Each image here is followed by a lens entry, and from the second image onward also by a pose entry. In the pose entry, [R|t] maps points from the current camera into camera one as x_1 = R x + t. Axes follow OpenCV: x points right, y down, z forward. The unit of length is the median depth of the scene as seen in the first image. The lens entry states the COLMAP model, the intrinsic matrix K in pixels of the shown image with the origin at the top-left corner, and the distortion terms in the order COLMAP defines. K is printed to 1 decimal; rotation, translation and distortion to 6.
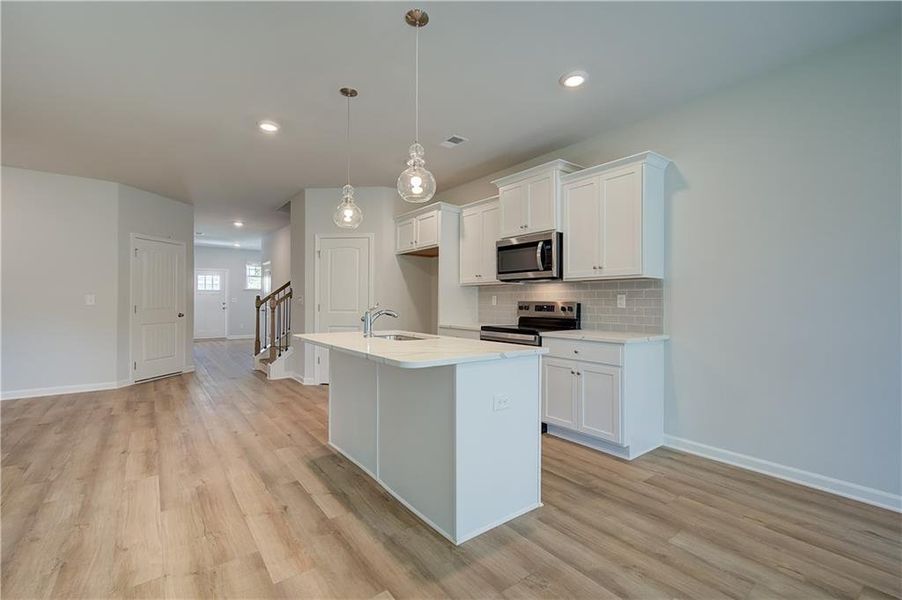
lens RADIAL K [[393.6, 0, 448.8], [0, 393.6, 302.8], [0, 0, 1]] dist [0.005433, -0.000445]
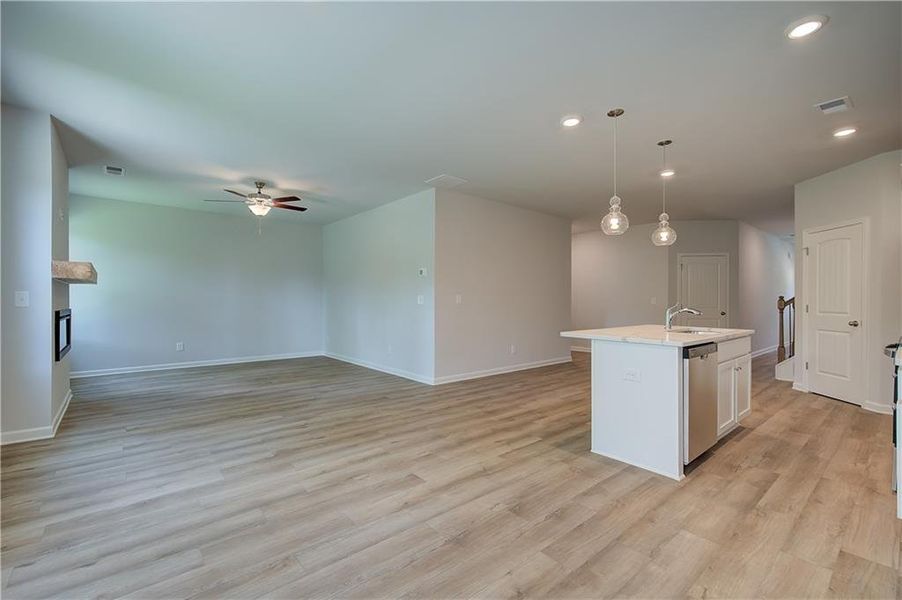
lens RADIAL K [[393.6, 0, 453.4], [0, 393.6, 301.7], [0, 0, 1]] dist [0.005433, -0.000445]
pose [[0.057823, 0.000259, -0.998327, 0.926232], [-0.008071, 0.999967, -0.000208, 0.004129], [0.998294, 0.008070, 0.057824, 0.196603]]
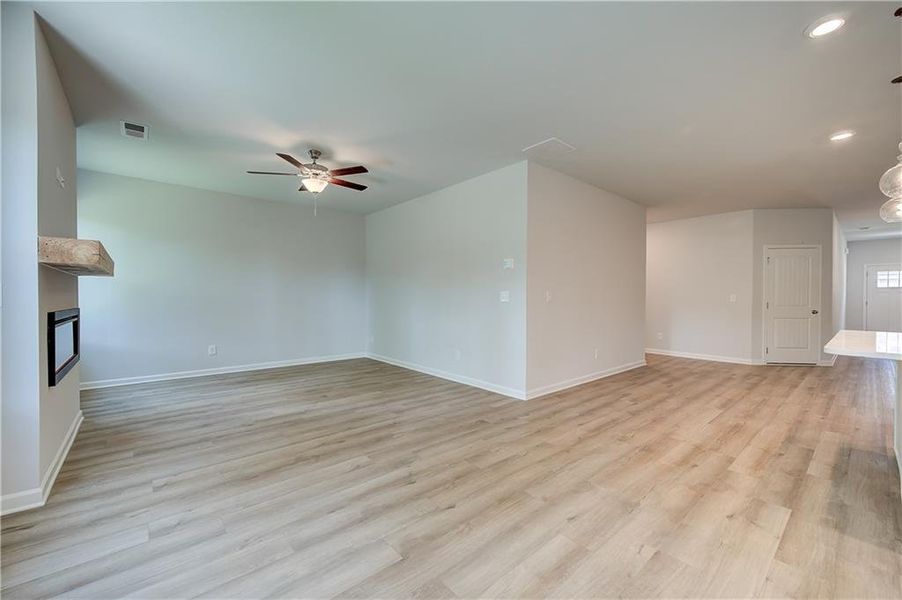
lens RADIAL K [[360.9, 0, 451.7], [0, 360.9, 301.6], [0, 0, 1]] dist [0.005499, -0.002709]
pose [[0.061762, 0.009914, -0.998042, 0.494682], [-0.009258, 0.999913, 0.009359, 0.004587], [0.998048, 0.008662, 0.061849, -0.124136]]
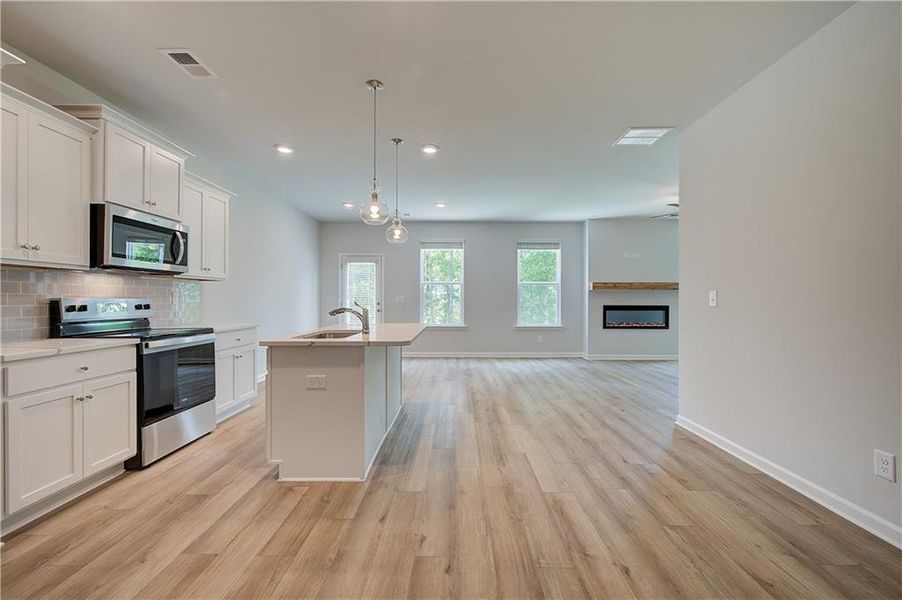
lens RADIAL K [[373.3, 0, 455.6], [0, 373.3, 299.2], [0, 0, 1]] dist [-0.002112, -0.001000]
pose [[-0.795001, -0.003734, 0.606597, -0.888747], [-0.000771, 0.999986, 0.005146, -0.007786], [-0.606608, 0.003624, -0.794993, 1.464030]]
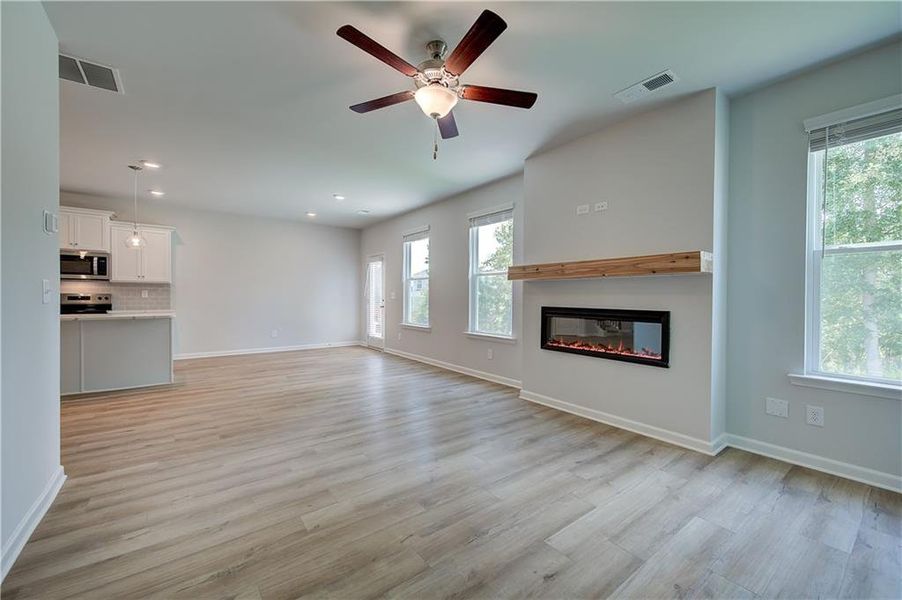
lens RADIAL K [[360.9, 0, 450.8], [0, 360.9, 300.1], [0, 0, 1]] dist [0.005499, -0.002709]
pose [[-0.000738, -0.012601, 0.999920, -1.439591], [-0.001287, 0.999920, 0.012600, 0.002519], [-0.999999, -0.001278, -0.000754, -0.536123]]
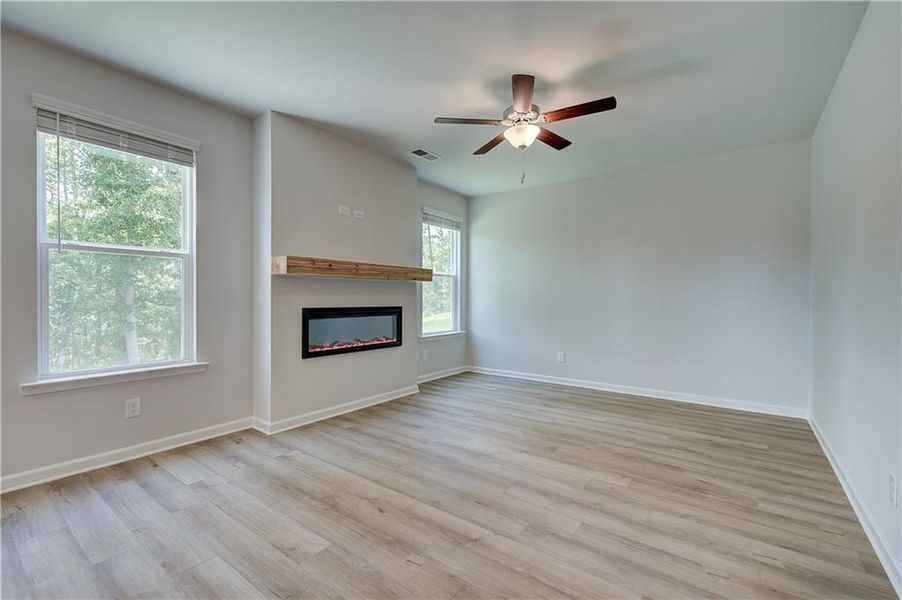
lens RADIAL K [[393.6, 0, 455.2], [0, 393.6, 300.0], [0, 0, 1]] dist [0.005433, -0.000445]
pose [[-0.959568, -0.004835, -0.281436, -0.336466], [-0.009077, 0.999864, 0.013771, -0.002922], [0.281331, 0.015768, -0.959481, 0.326855]]
